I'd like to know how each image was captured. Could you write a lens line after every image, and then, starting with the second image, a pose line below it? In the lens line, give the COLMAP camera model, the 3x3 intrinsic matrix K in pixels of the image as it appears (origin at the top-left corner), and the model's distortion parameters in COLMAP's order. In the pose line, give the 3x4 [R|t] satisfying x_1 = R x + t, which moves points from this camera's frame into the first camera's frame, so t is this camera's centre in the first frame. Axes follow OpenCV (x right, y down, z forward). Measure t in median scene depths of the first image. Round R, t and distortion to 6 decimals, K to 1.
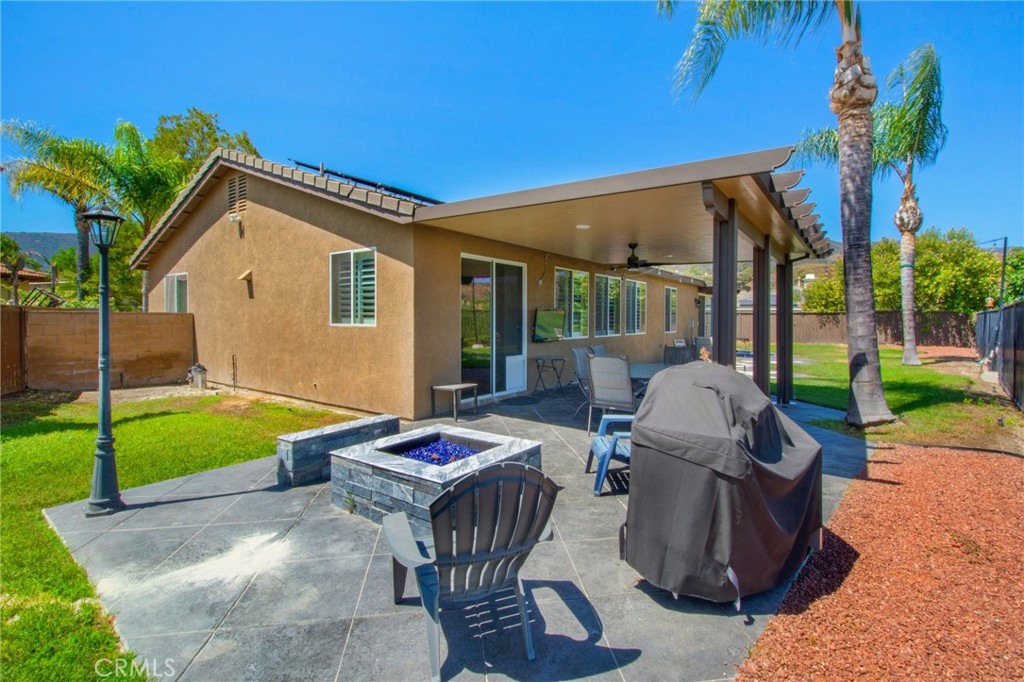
lens RADIAL K [[457.4, 0, 473.5], [0, 457.4, 325.6], [0, 0, 1]] dist [0.017662, -0.003835]
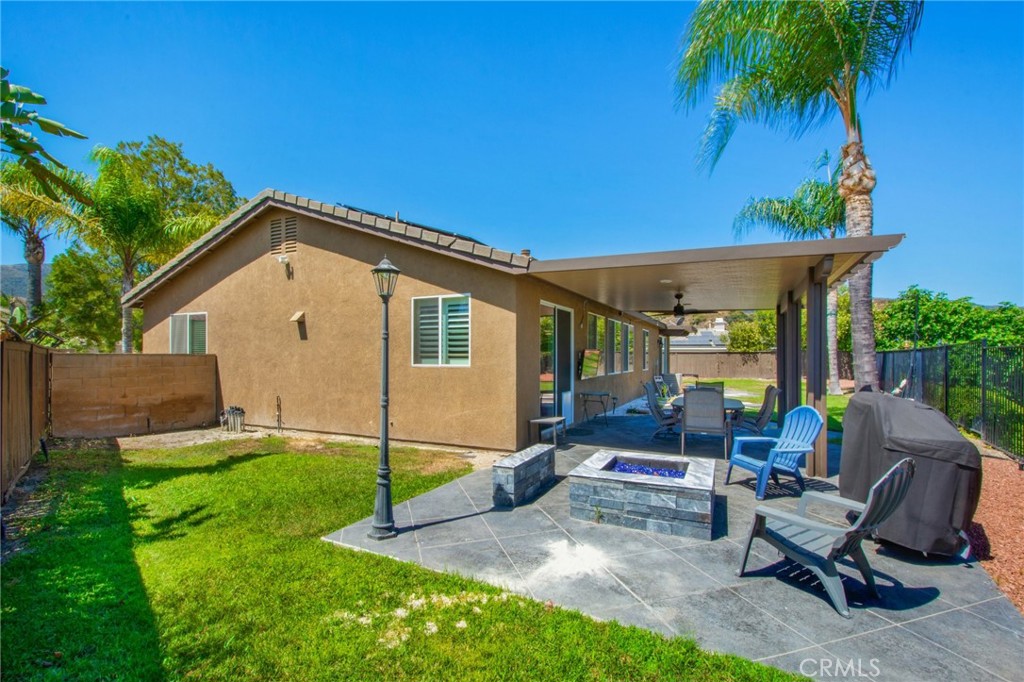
lens RADIAL K [[457.4, 0, 464.7], [0, 457.4, 356.1], [0, 0, 1]] dist [0.017662, -0.003835]
pose [[0.986164, -0.003146, 0.165744, -0.327789], [0.006235, 0.999816, -0.018122, -0.002821], [-0.165657, 0.018905, 0.986002, -0.052670]]
